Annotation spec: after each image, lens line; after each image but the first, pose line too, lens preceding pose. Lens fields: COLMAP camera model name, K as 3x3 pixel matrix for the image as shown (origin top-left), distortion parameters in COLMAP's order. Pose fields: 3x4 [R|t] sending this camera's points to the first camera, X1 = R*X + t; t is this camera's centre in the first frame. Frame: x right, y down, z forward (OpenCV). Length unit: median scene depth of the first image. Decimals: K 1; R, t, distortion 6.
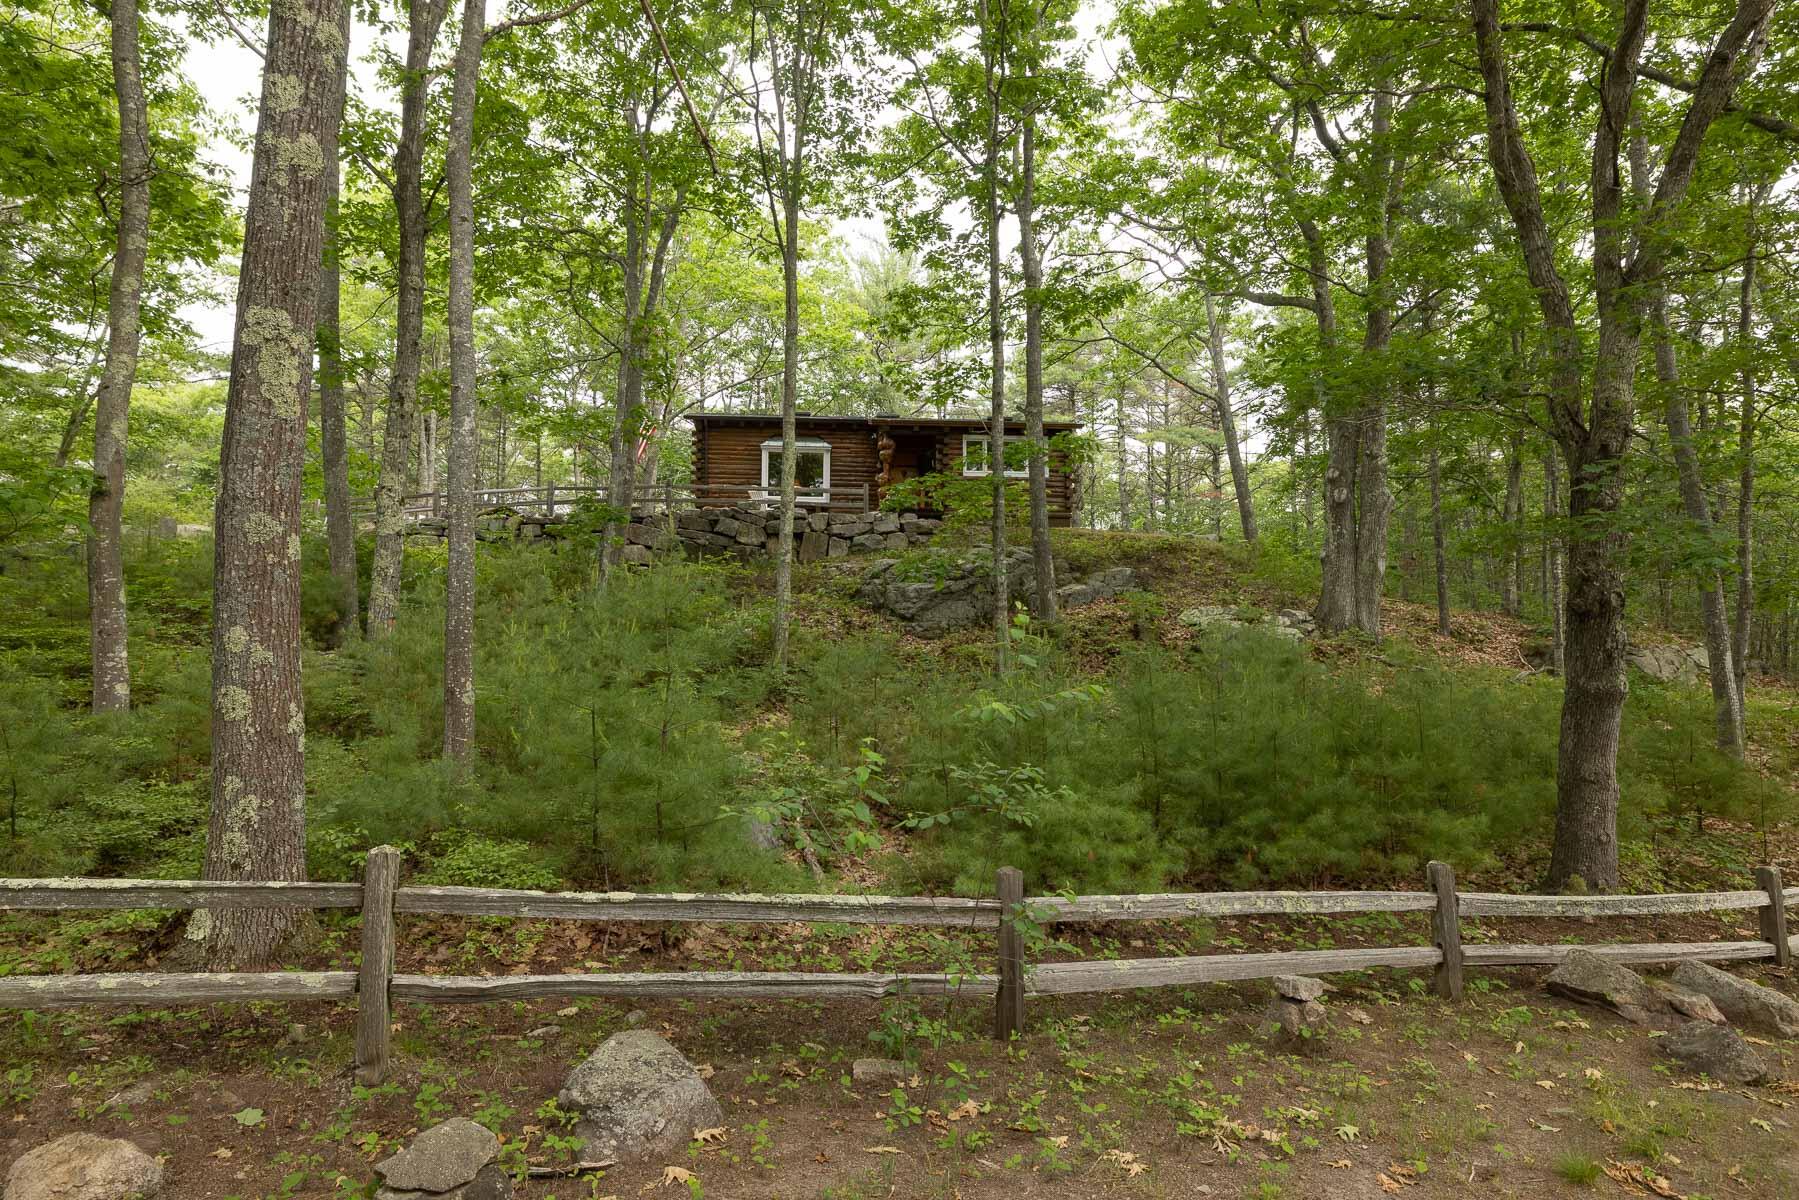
lens RADIAL K [[940.2, 0, 906.3], [0, 940.2, 602.8], [0, 0, 1]] dist [-0.001308, -0.000462]
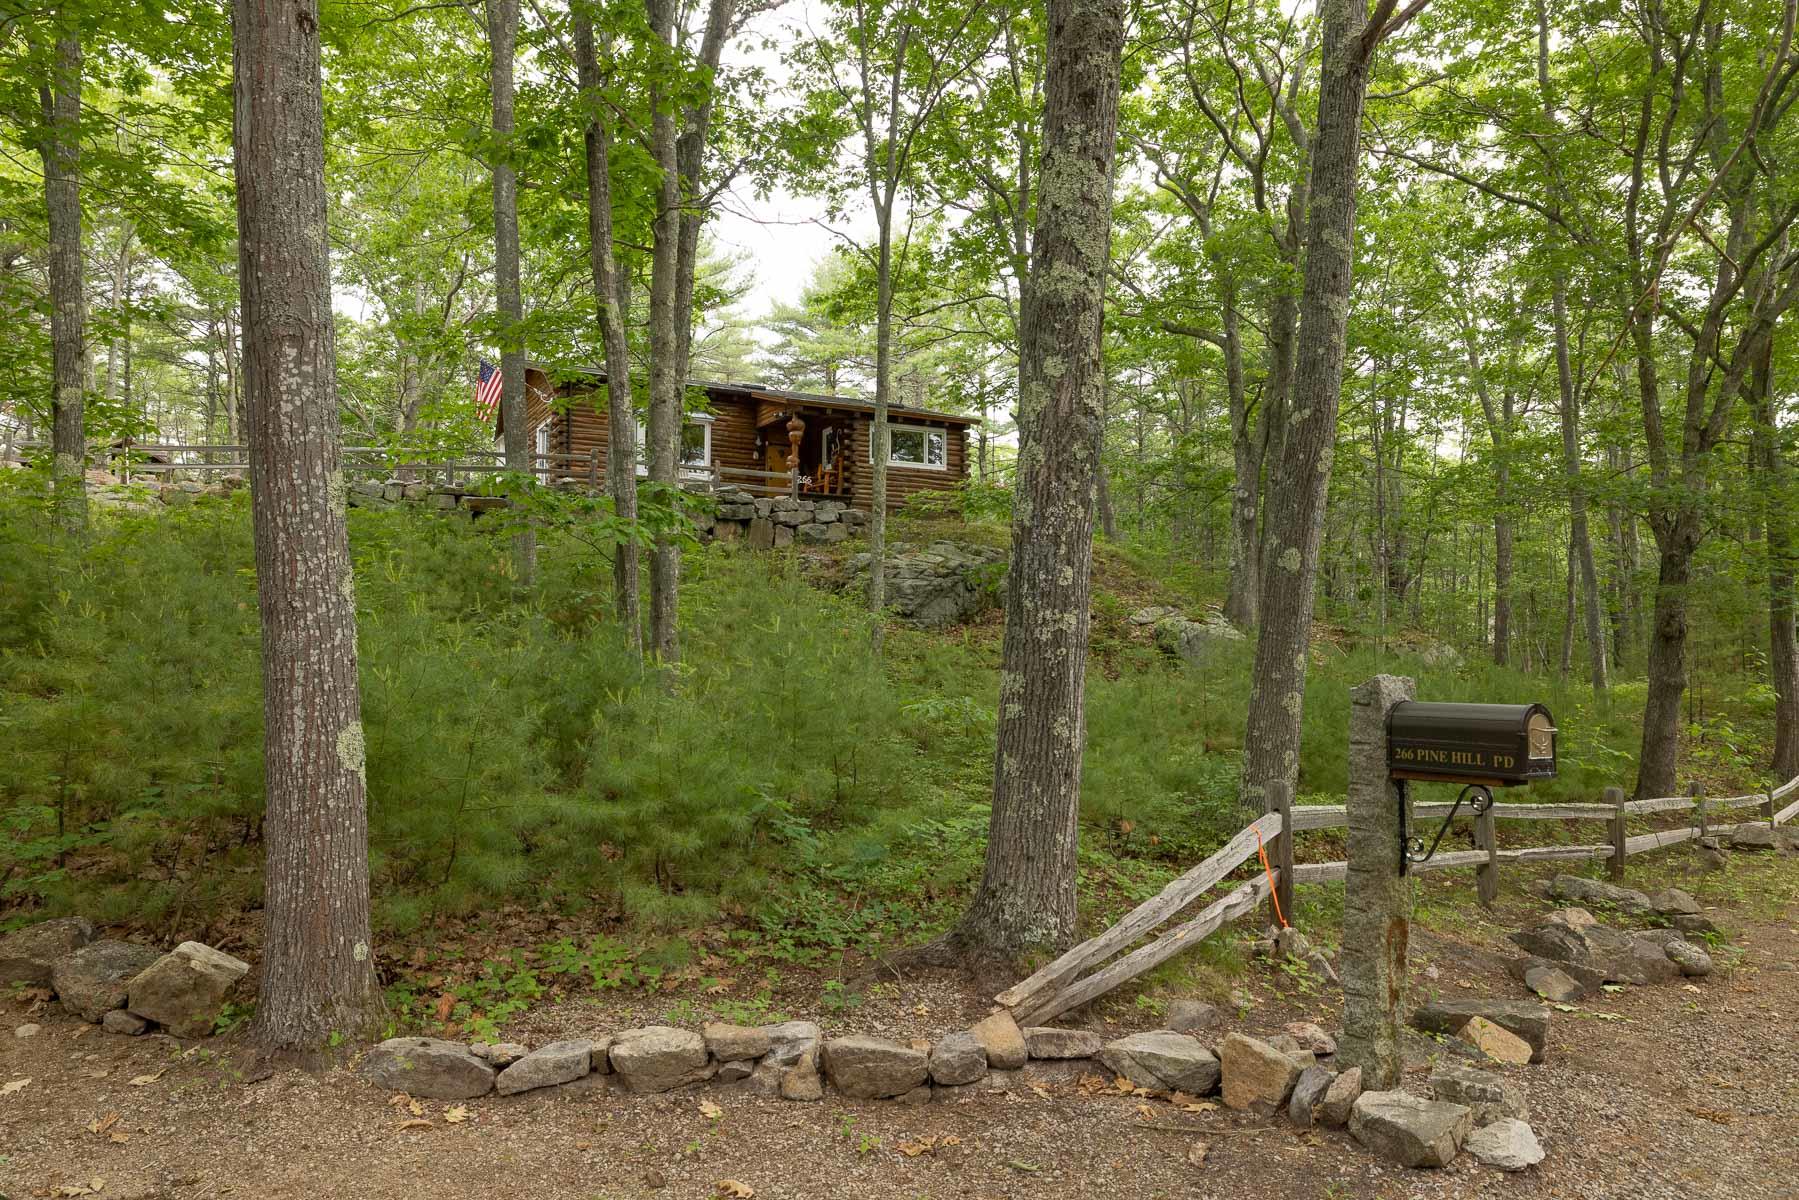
lens RADIAL K [[1121.2, 0, 896.8], [0, 1121.2, 599.5], [0, 0, 1]] dist [-0.005900, 0.000445]
pose [[0.918382, 0.018886, 0.395245, -0.423683], [-0.026974, 0.999525, 0.014916, -0.015271], [-0.394775, -0.024359, 0.918455, -0.087981]]
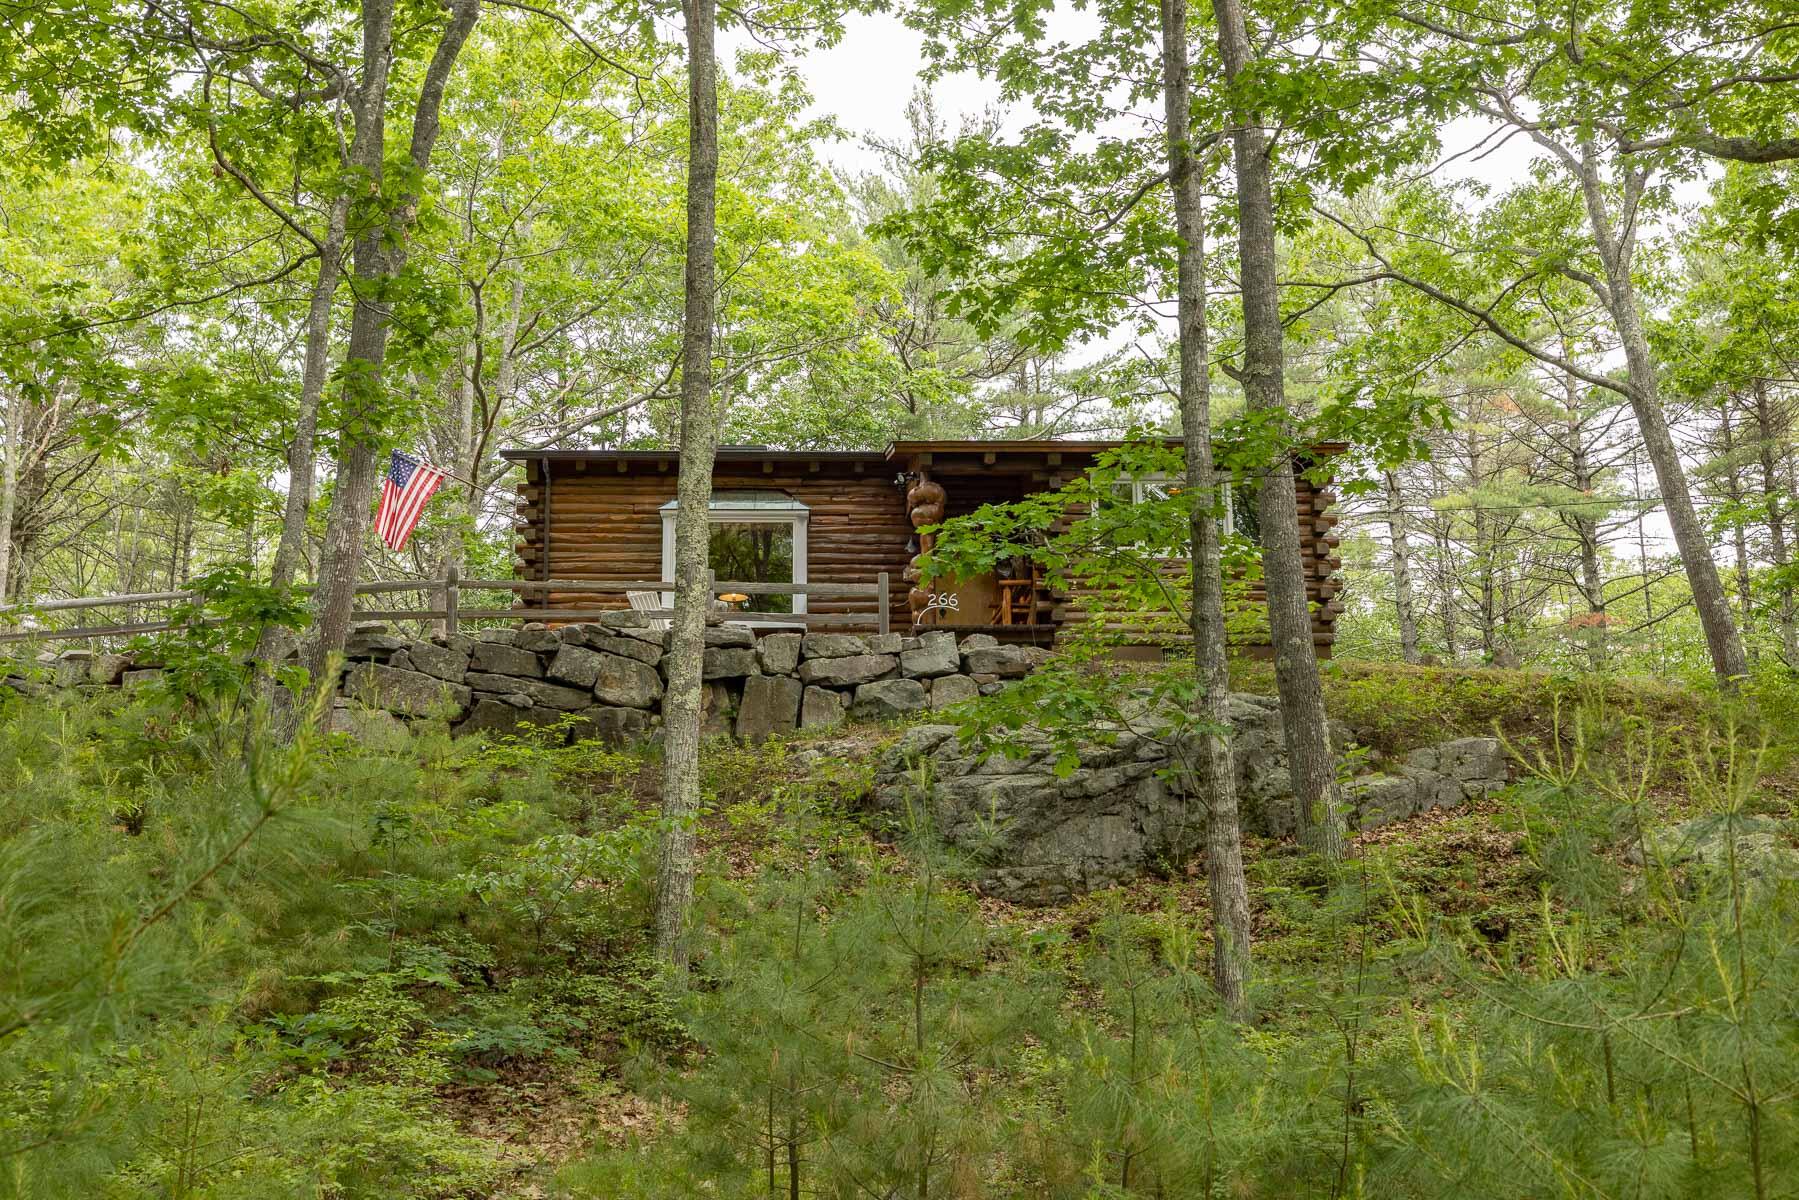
lens RADIAL K [[1721.2, 0, 896.5], [0, 1721.2, 604.1], [0, 0, 1]] dist [-0.004849, 0.000000]
pose [[0.999133, -0.021426, -0.035699, -0.007424], [0.015602, 0.987618, -0.156100, 0.020762], [0.038602, 0.155408, 0.987096, 0.190002]]
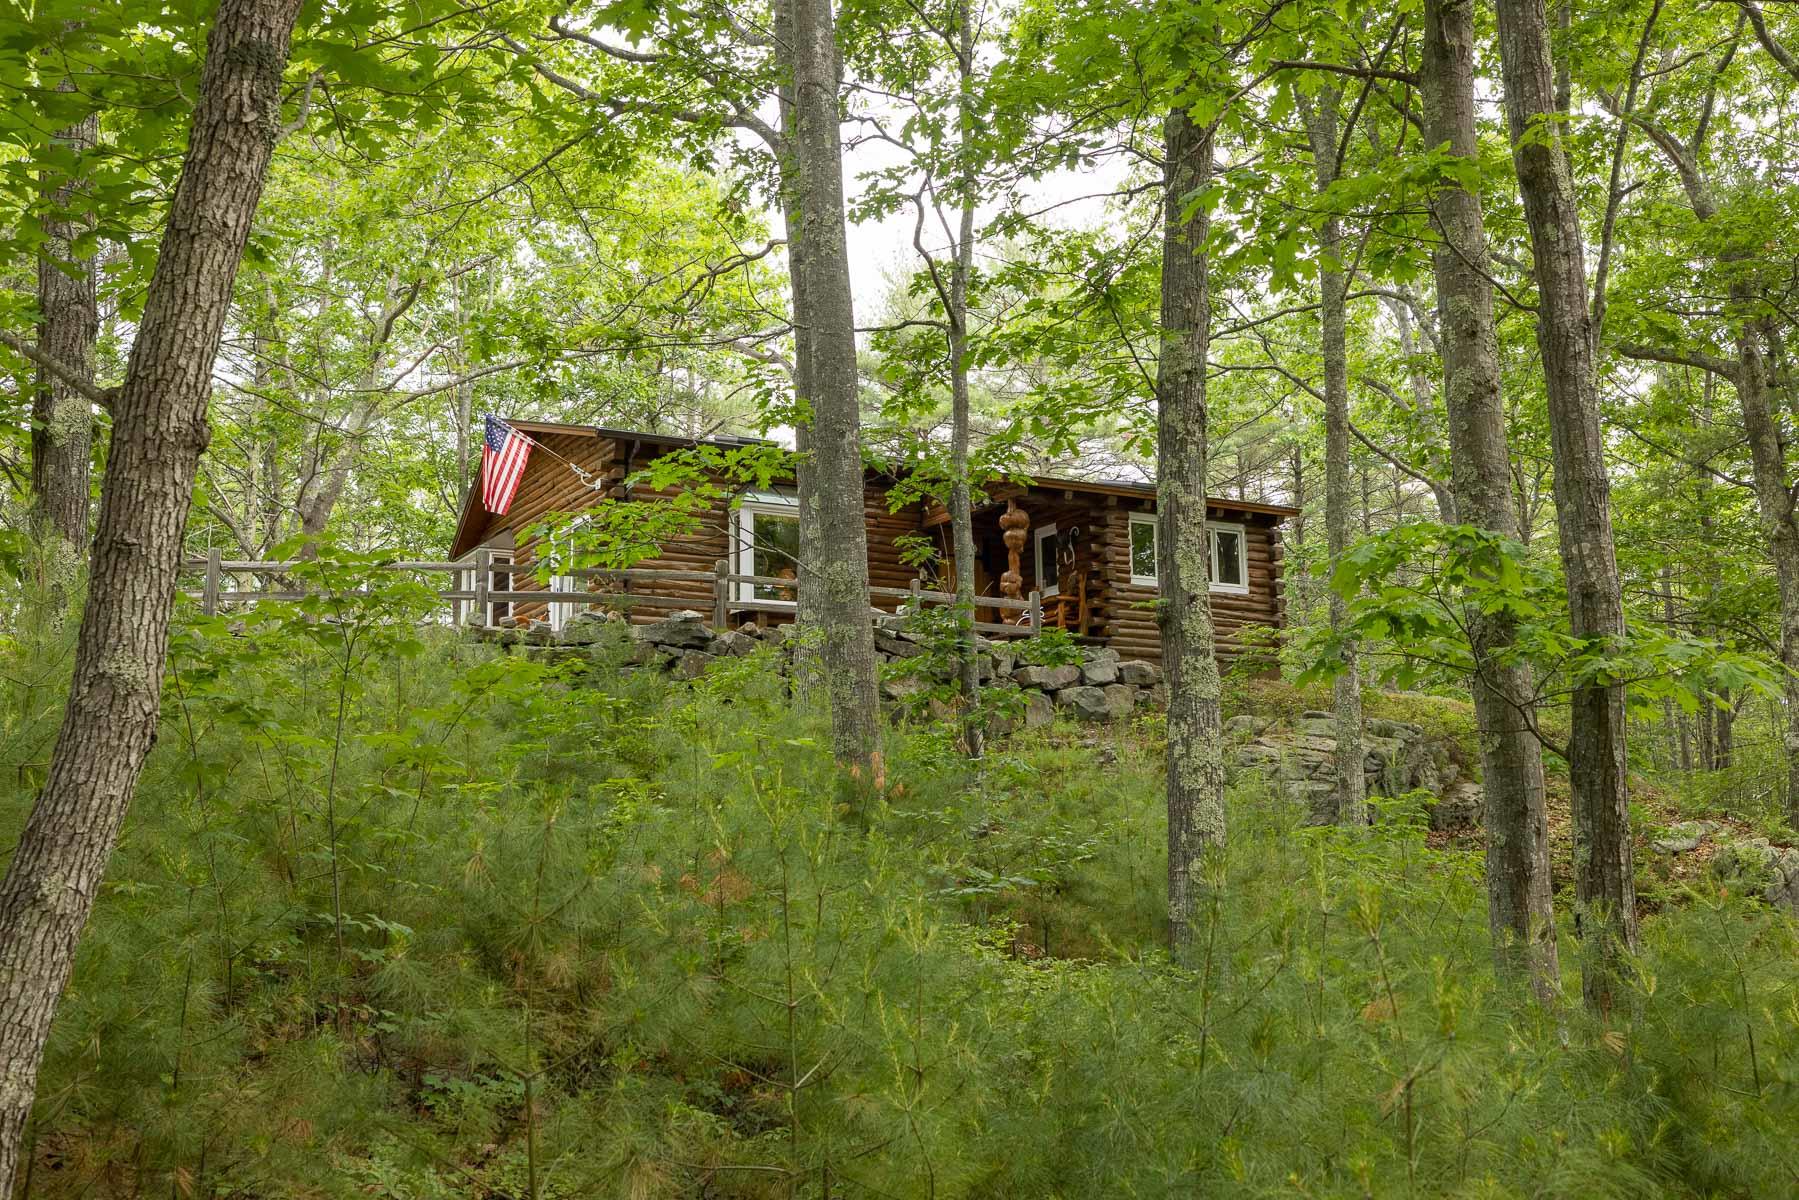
lens RADIAL K [[1721.2, 0, 898.9], [0, 1721.2, 600.0], [0, 0, 1]] dist [-0.004849, 0.000000]
pose [[0.911047, 0.053214, 0.408854, -0.563554], [-0.008567, 0.993865, -0.110265, -0.011969], [-0.412213, 0.096954, 0.905914, 0.139539]]
